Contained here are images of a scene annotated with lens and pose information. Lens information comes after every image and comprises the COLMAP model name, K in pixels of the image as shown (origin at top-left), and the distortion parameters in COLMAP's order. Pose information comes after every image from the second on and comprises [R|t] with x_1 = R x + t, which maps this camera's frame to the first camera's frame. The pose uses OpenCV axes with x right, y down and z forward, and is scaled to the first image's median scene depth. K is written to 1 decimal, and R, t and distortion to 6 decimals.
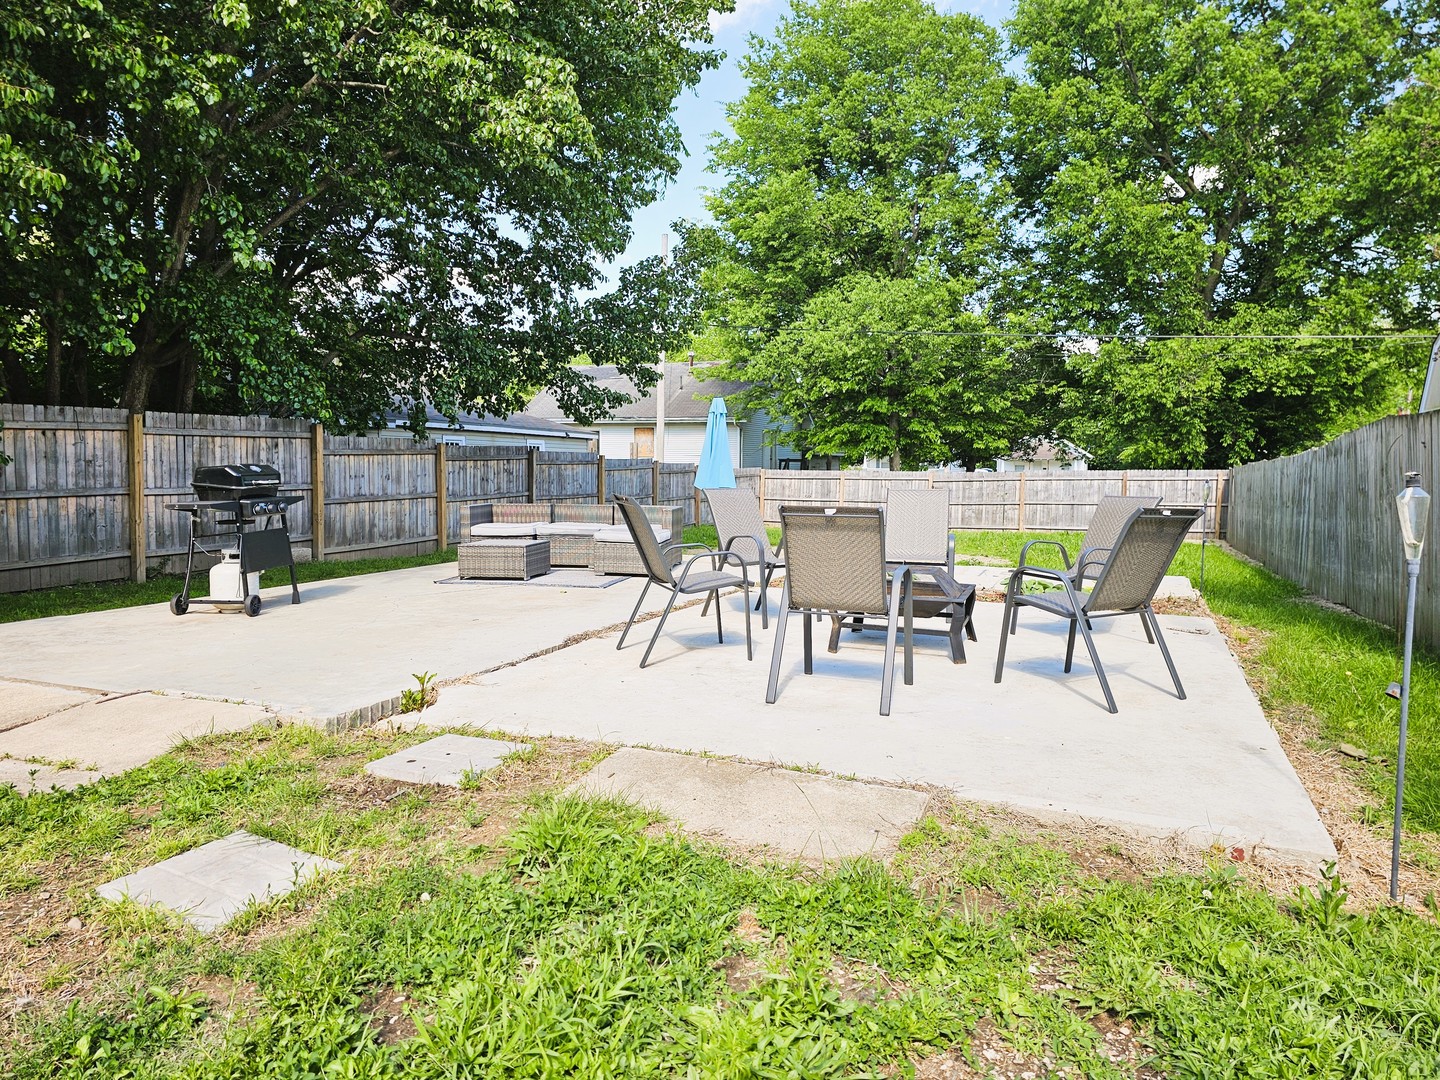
lens RADIAL K [[958.7, 0, 712.5], [0, 958.7, 538.3], [0, 0, 1]] dist [0.037734, -0.000625]
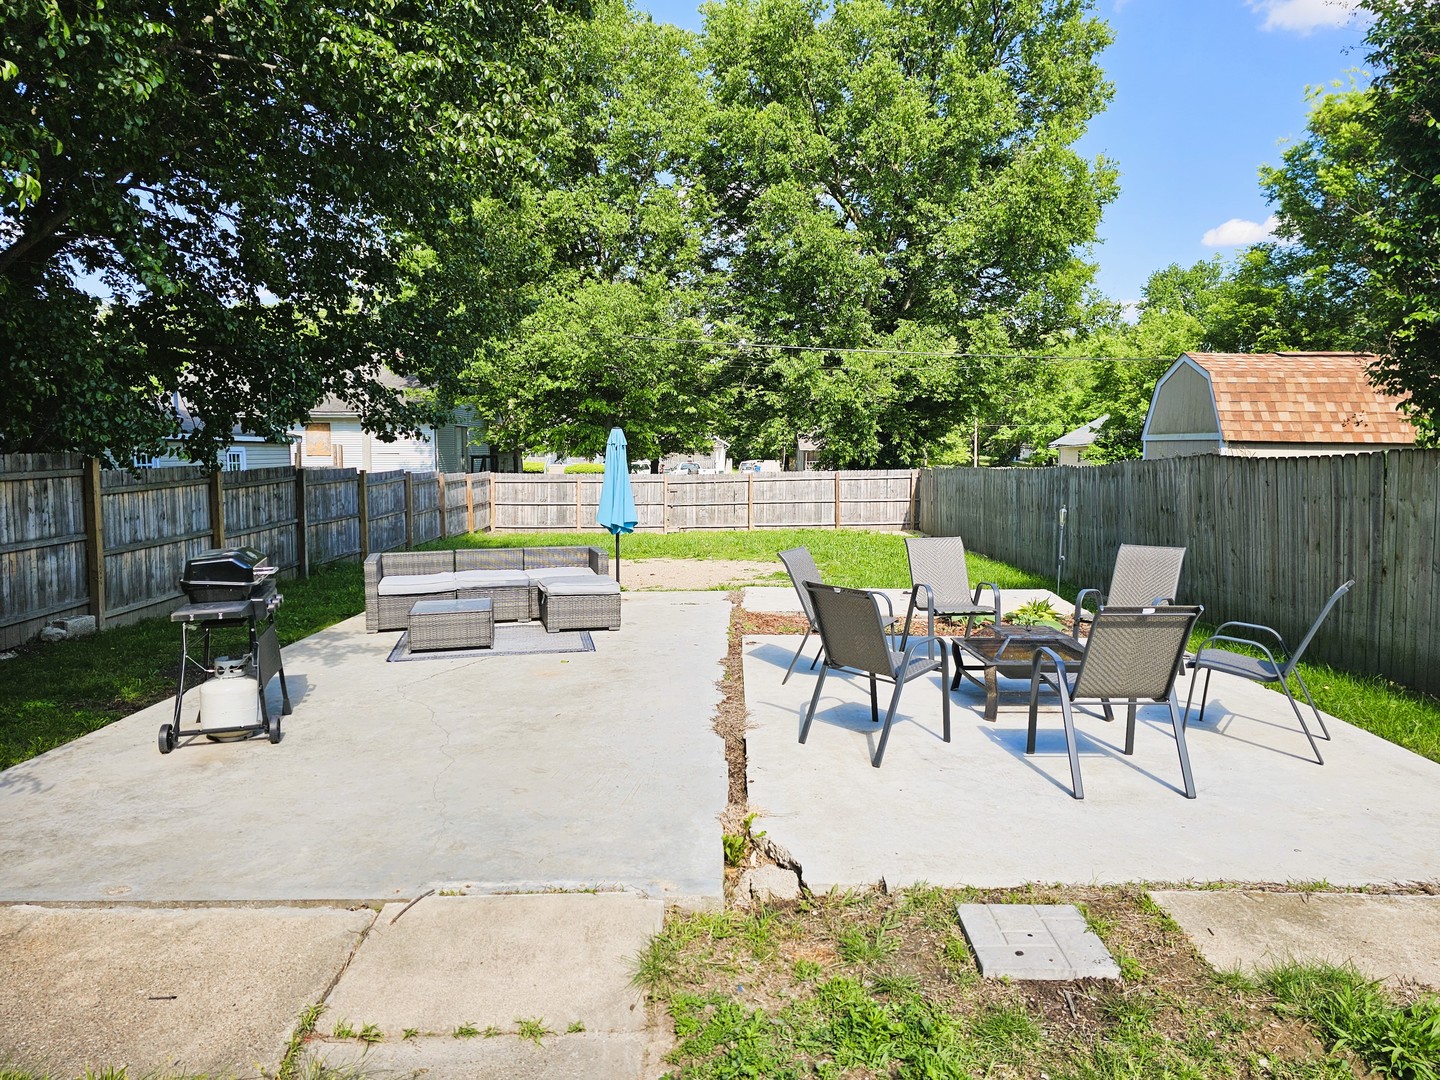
lens RADIAL K [[958.7, 0, 712.5], [0, 958.7, 538.3], [0, 0, 1]] dist [0.037734, -0.000625]
pose [[0.929115, -0.046191, 0.366896, -0.169804], [0.040486, 0.998910, 0.023234, -0.036769], [-0.367569, -0.006733, 0.929972, 0.046935]]
